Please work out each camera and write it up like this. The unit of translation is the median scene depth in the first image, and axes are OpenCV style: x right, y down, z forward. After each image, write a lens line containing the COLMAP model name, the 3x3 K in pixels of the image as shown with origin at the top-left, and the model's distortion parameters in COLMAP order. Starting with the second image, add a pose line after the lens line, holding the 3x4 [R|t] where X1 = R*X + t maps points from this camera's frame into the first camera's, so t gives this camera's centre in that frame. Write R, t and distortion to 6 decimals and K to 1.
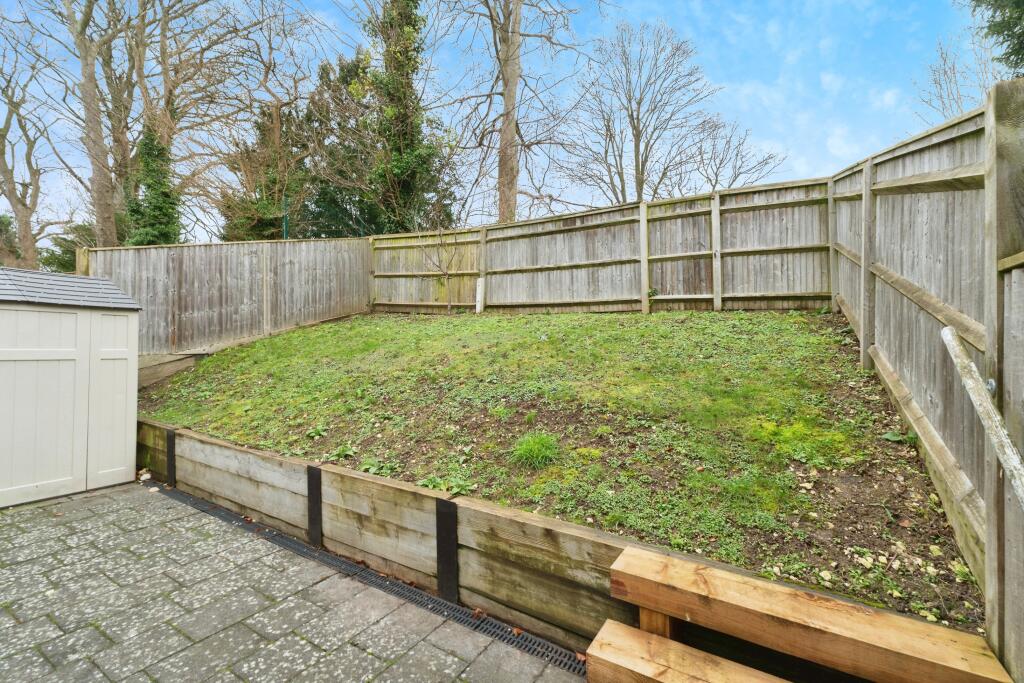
lens RADIAL K [[438.4, 0, 512.1], [0, 438.4, 336.6], [0, 0, 1]] dist [0.000133, 0.000009]
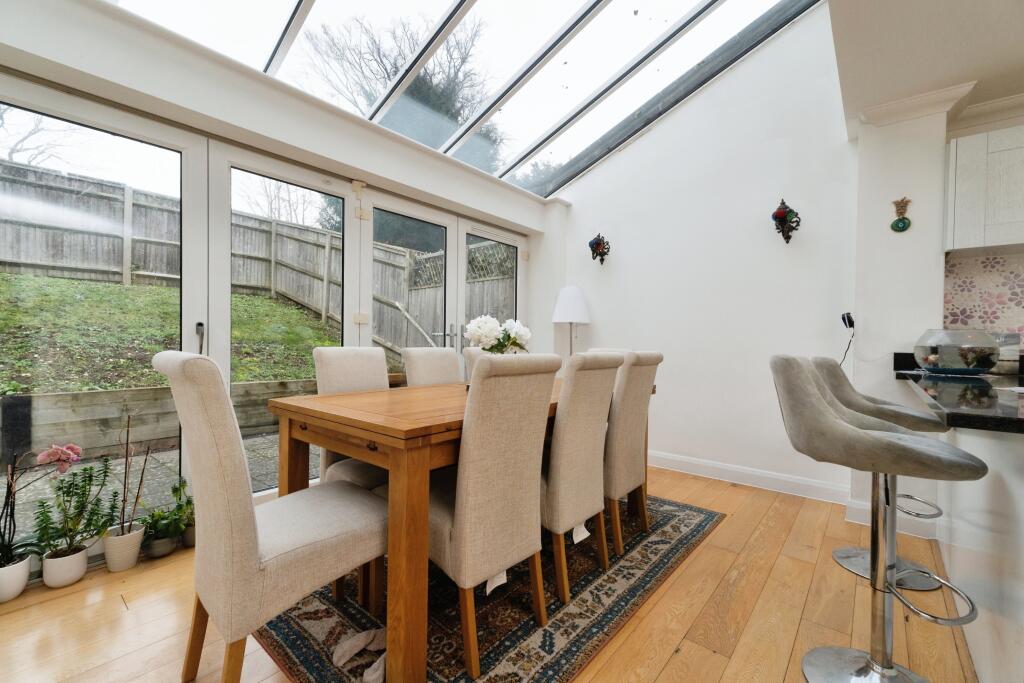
lens RADIAL K [[438.4, 0, 517.0], [0, 438.4, 347.6], [0, 0, 1]] dist [0.000133, 0.000009]
pose [[0.159223, -0.015815, 0.987116, -0.778088], [-0.016031, 0.999698, 0.018602, 0.084921], [-0.987112, -0.018787, 0.158922, -0.211917]]
